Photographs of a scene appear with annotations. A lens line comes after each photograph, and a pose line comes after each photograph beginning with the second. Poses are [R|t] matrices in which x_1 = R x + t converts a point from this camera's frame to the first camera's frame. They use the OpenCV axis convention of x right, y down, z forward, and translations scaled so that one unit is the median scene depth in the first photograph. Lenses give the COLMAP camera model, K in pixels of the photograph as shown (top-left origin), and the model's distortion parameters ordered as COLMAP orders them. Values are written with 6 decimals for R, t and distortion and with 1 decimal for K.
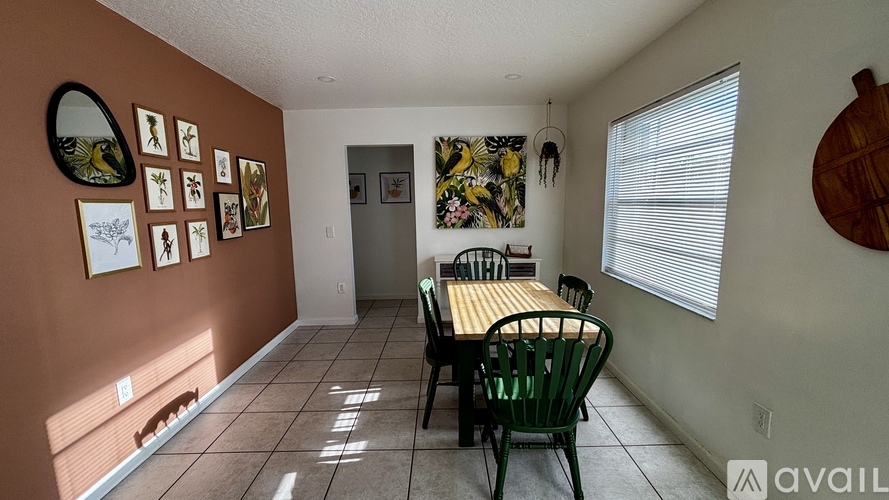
lens RADIAL K [[356.9, 0, 441.6], [0, 356.9, 250.5], [0, 0, 1]] dist [0.000433, -0.000521]
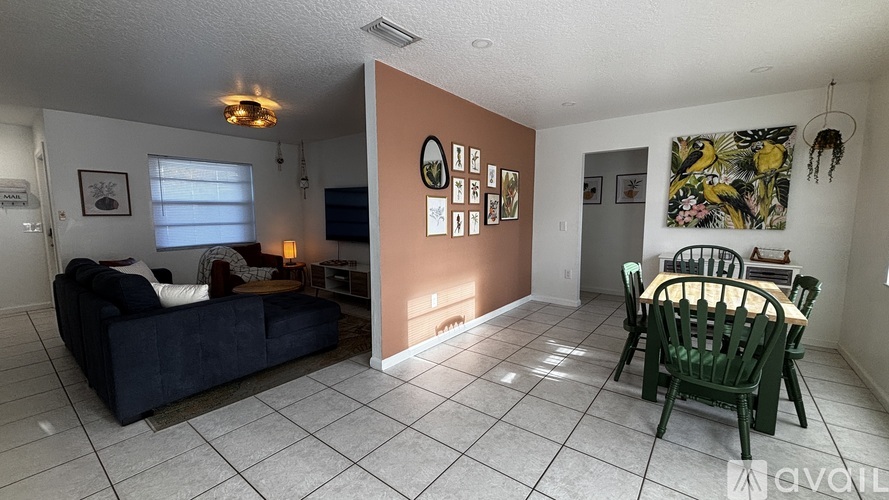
lens RADIAL K [[356.9, 0, 441.6], [0, 356.9, 250.5], [0, 0, 1]] dist [0.000433, -0.000521]
pose [[0.785470, 0.082120, -0.613427, 0.156525], [-0.092125, 0.995630, 0.015323, 0.069660], [0.612004, 0.044476, 0.789603, -0.281374]]
